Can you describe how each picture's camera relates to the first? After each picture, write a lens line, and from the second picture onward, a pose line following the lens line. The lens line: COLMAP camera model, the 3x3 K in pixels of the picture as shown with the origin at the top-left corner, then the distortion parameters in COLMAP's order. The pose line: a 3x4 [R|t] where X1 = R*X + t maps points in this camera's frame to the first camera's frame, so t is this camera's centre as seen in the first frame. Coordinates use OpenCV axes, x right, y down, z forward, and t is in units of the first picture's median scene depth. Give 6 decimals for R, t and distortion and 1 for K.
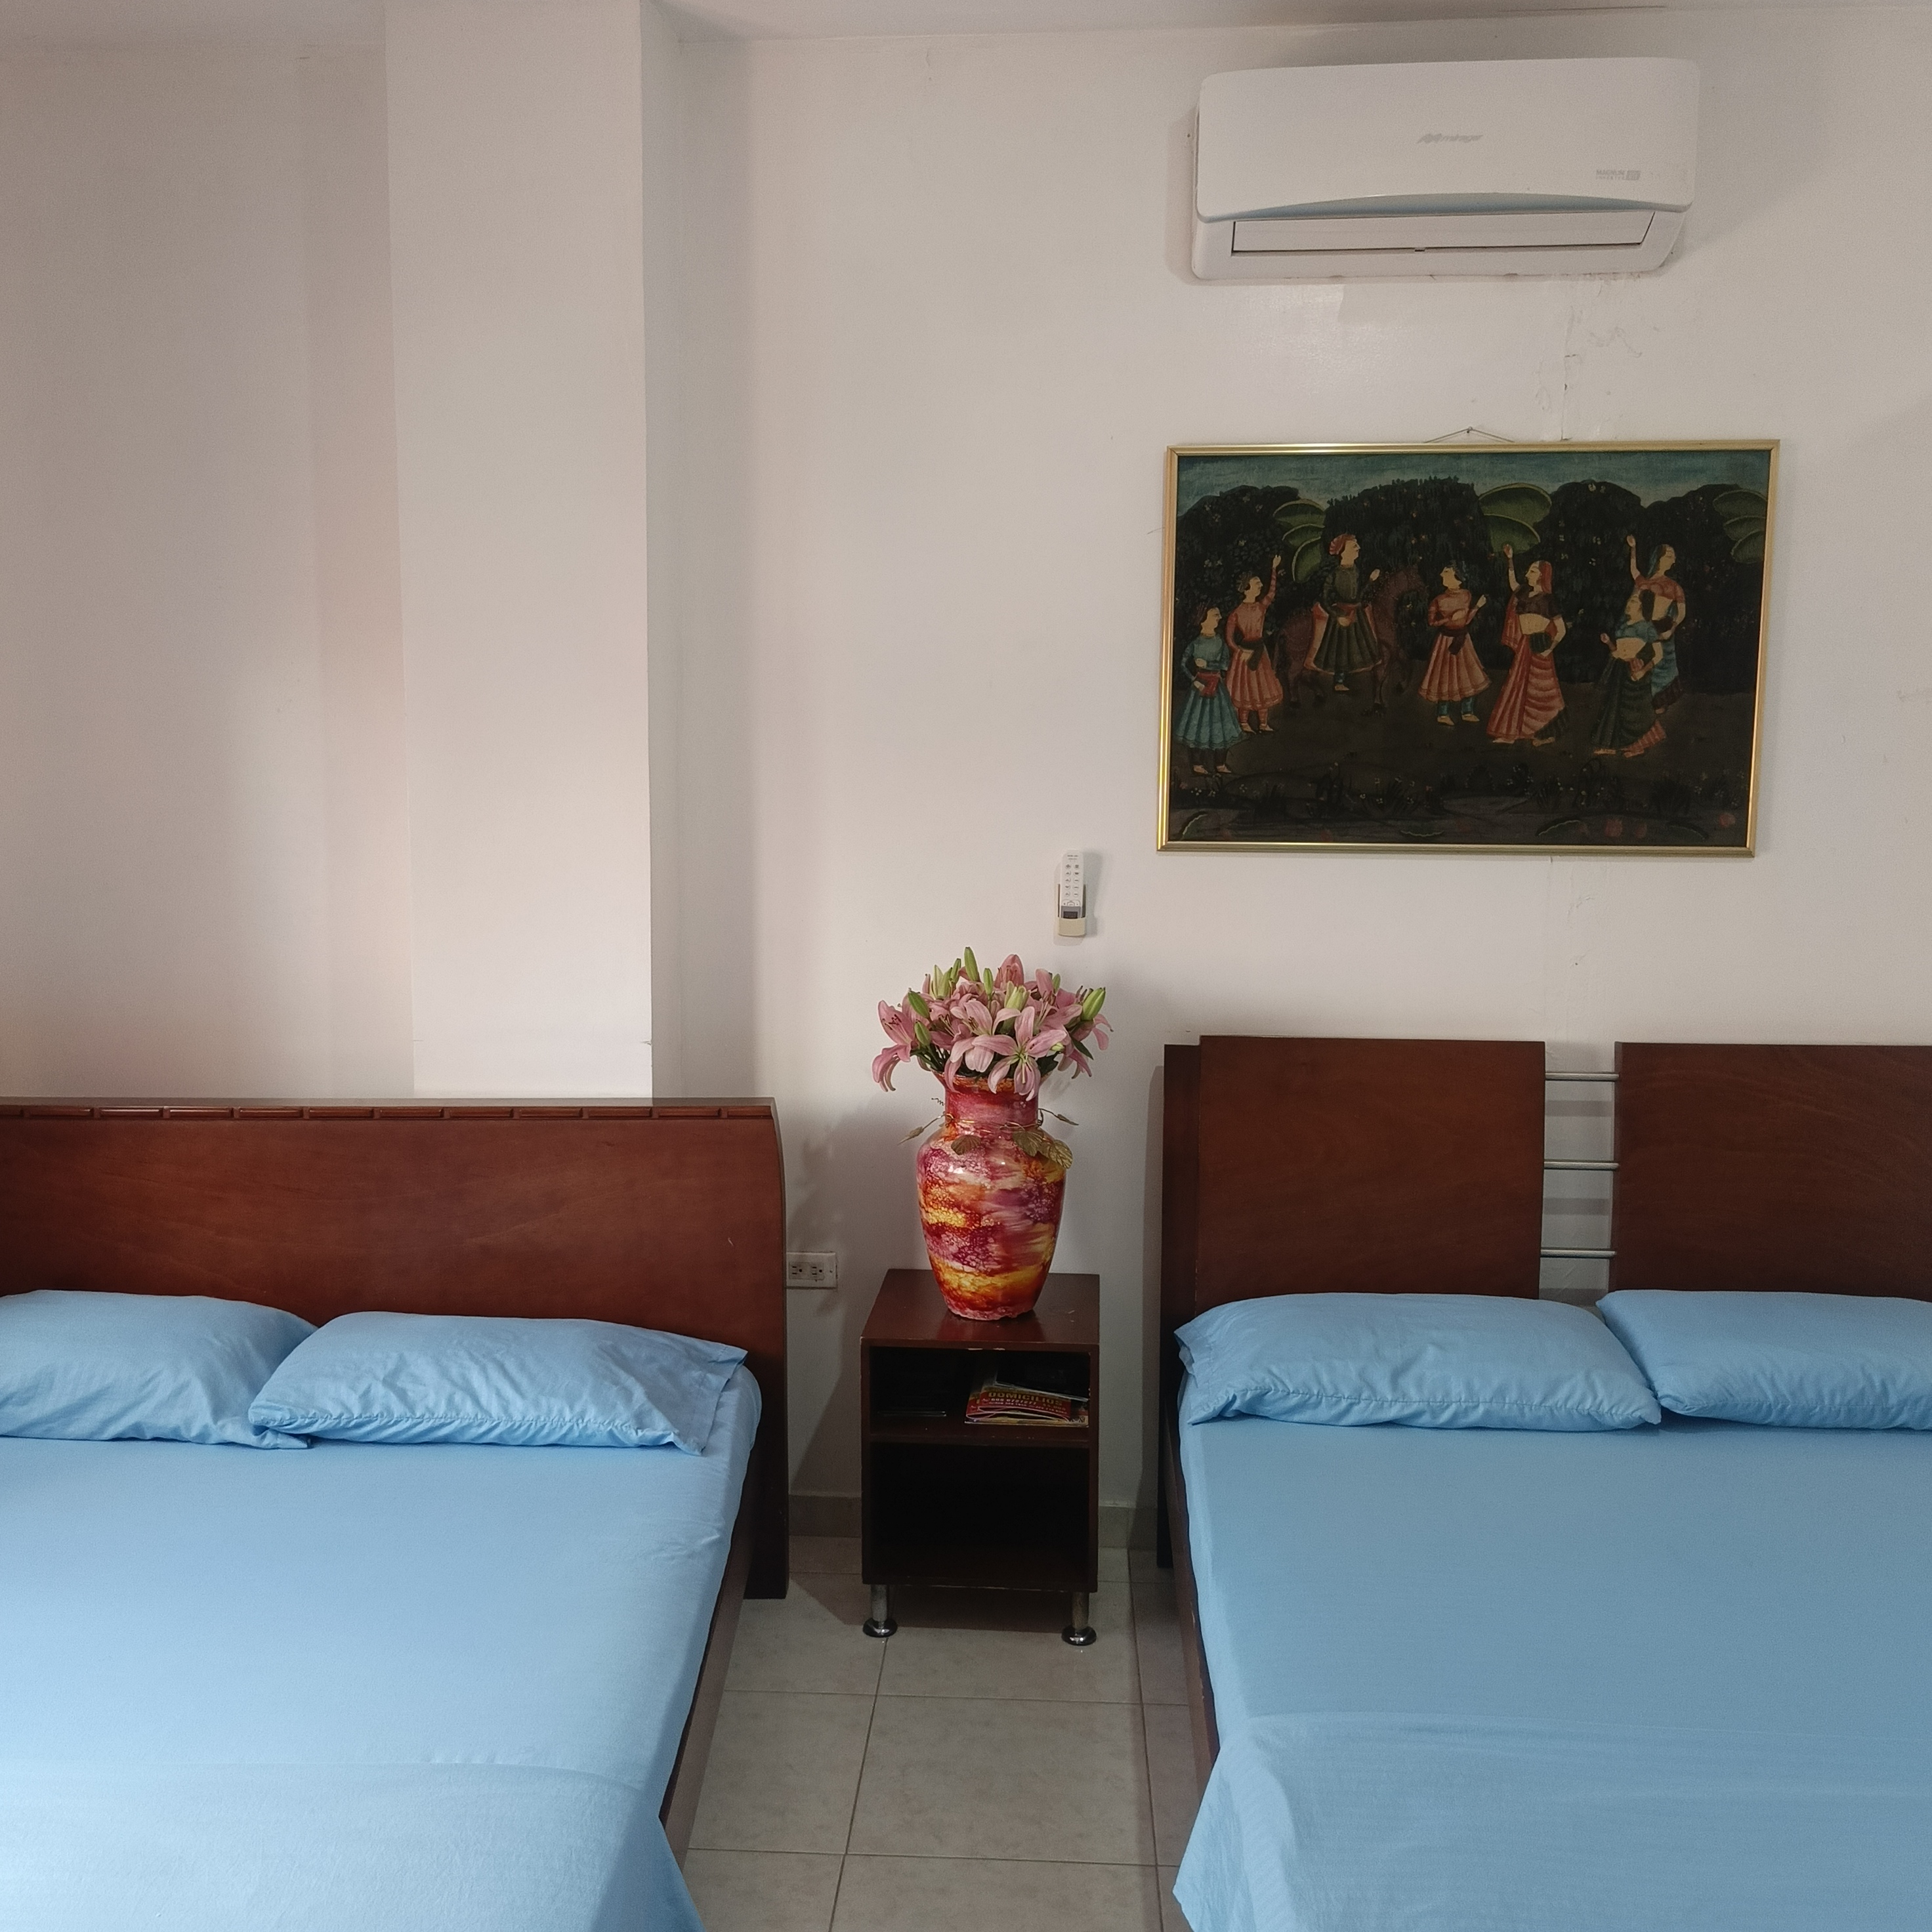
lens RADIAL K [[1852.8, 0, 966.0], [0, 1852.8, 966.0], [0, 0, 1]] dist [0.091637, -0.112048]
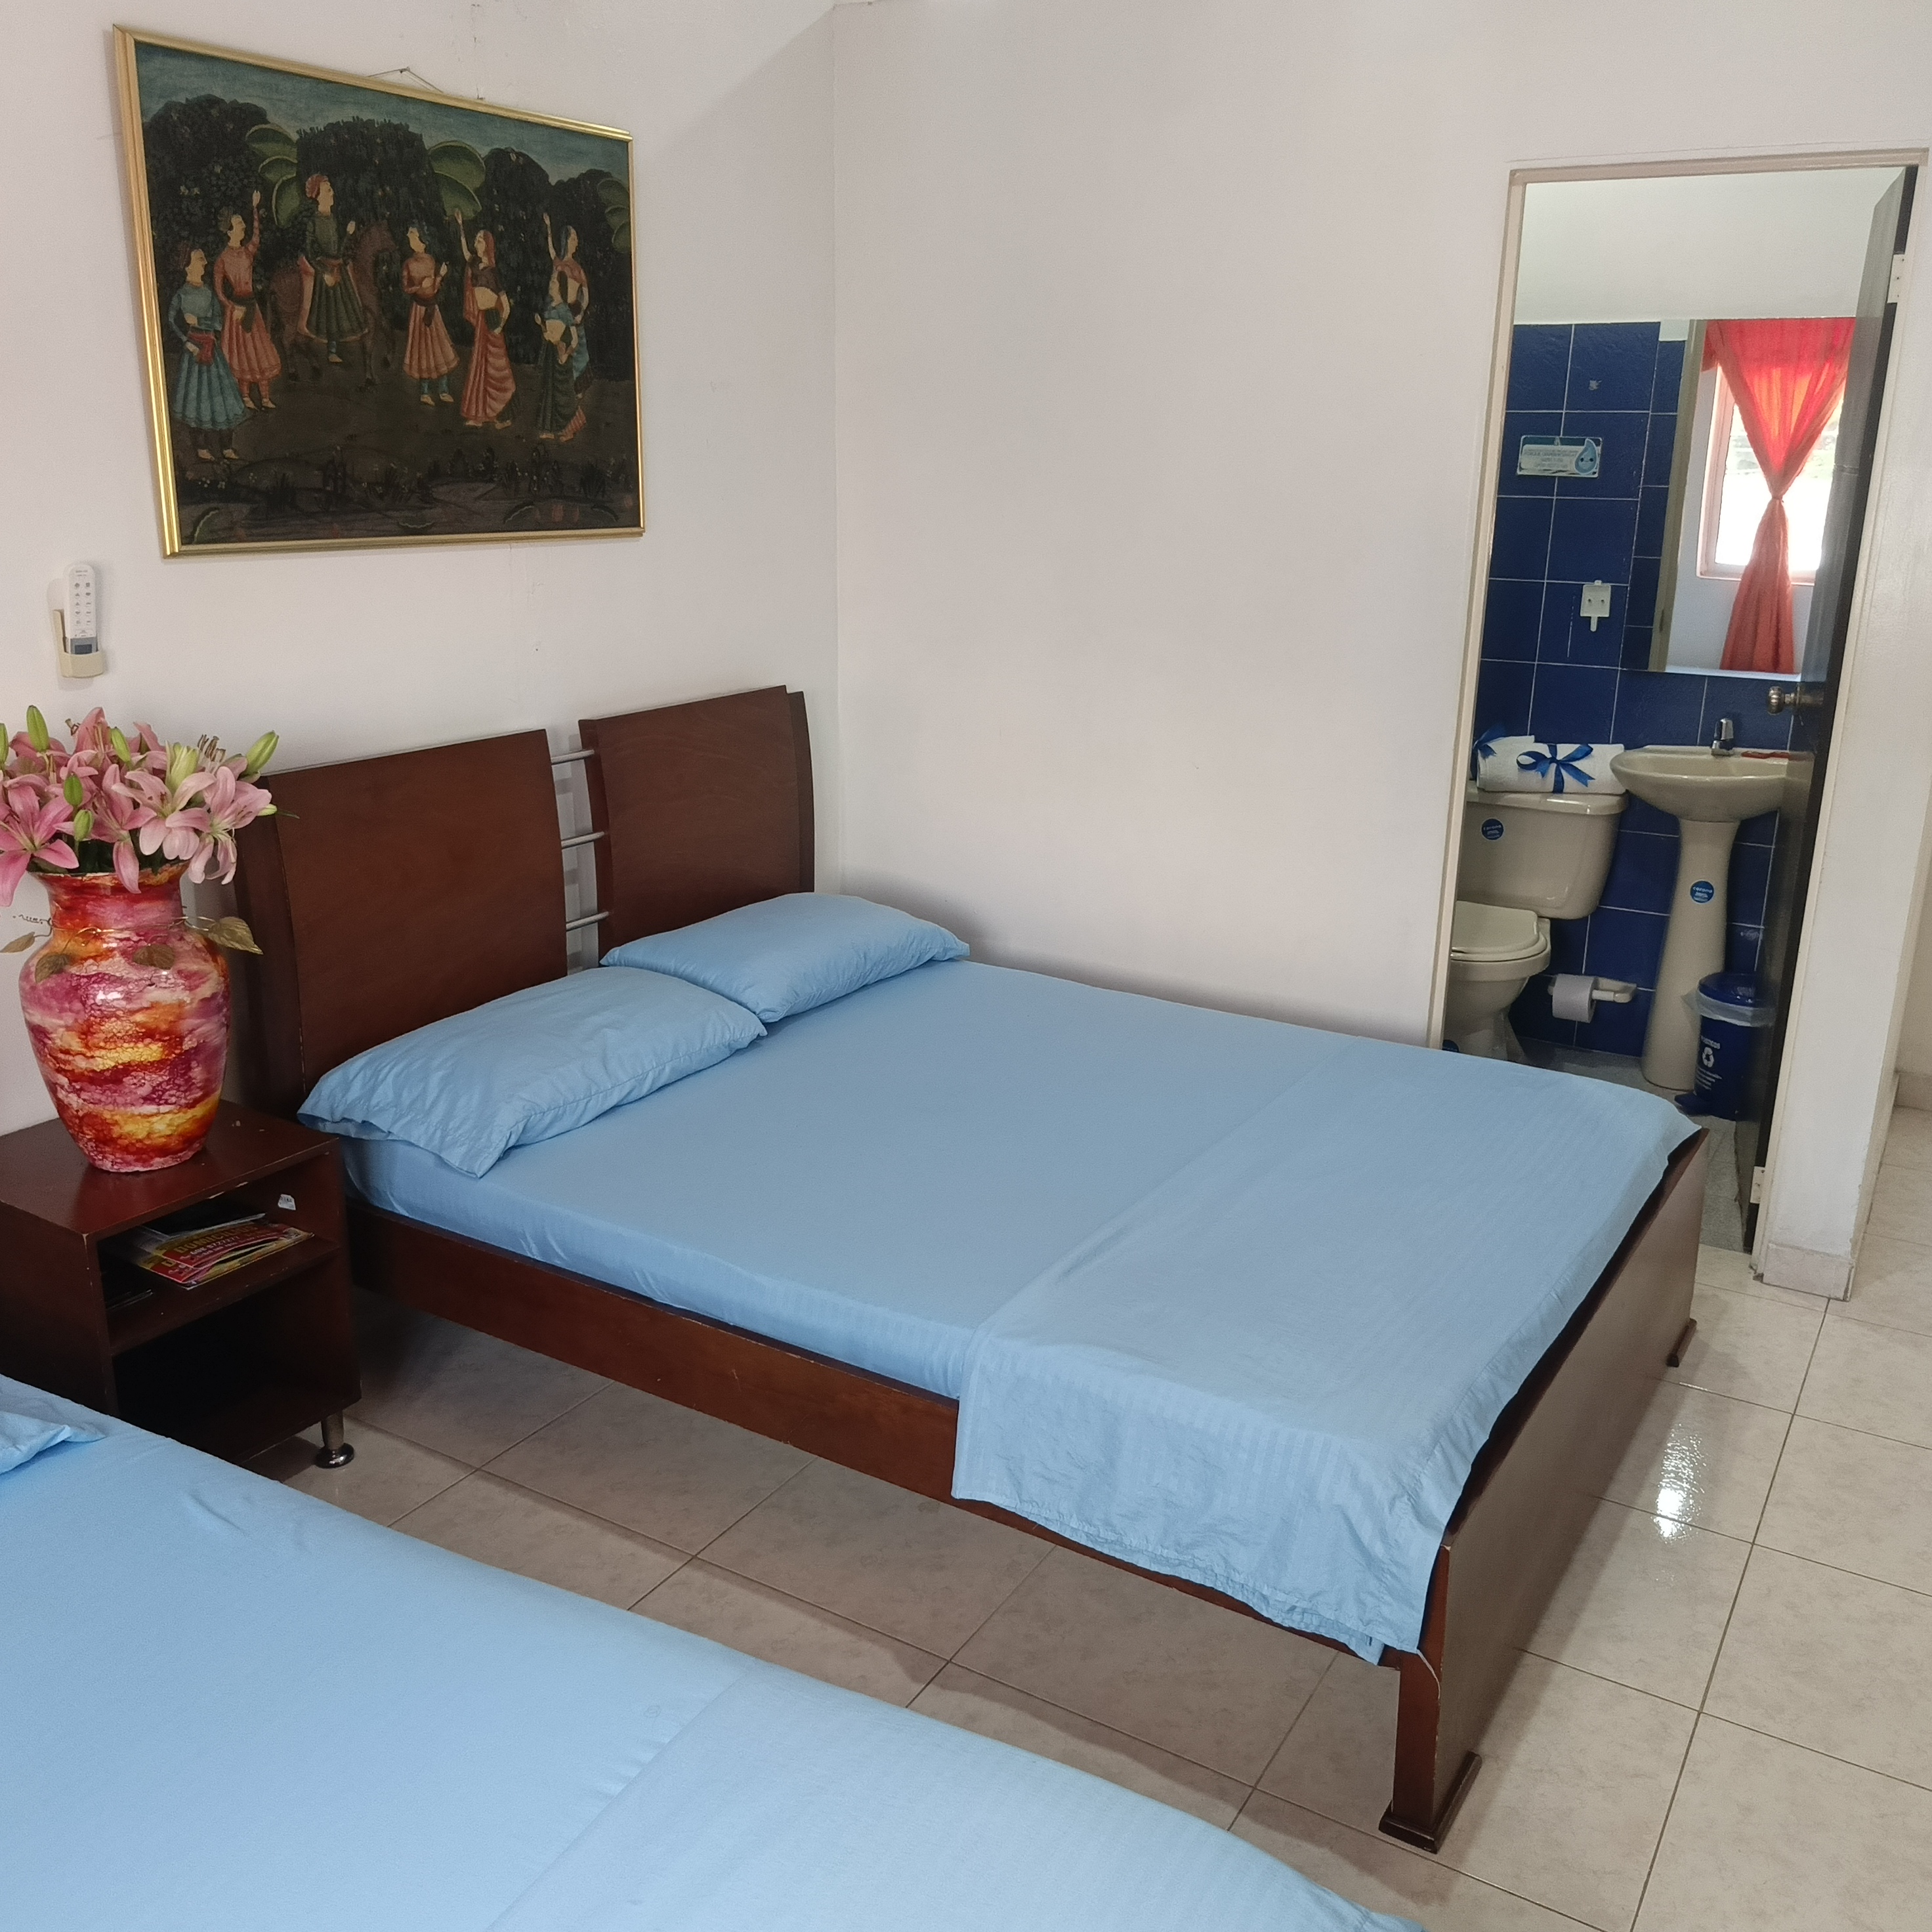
lens RADIAL K [[1852.8, 0, 966.0], [0, 1852.8, 966.0], [0, 0, 1]] dist [0.091637, -0.112048]
pose [[0.455488, -0.247373, 0.855183, -0.500393], [0.088226, 0.968432, 0.233141, -0.052022], [-0.885860, -0.030743, 0.462934, 0.314337]]
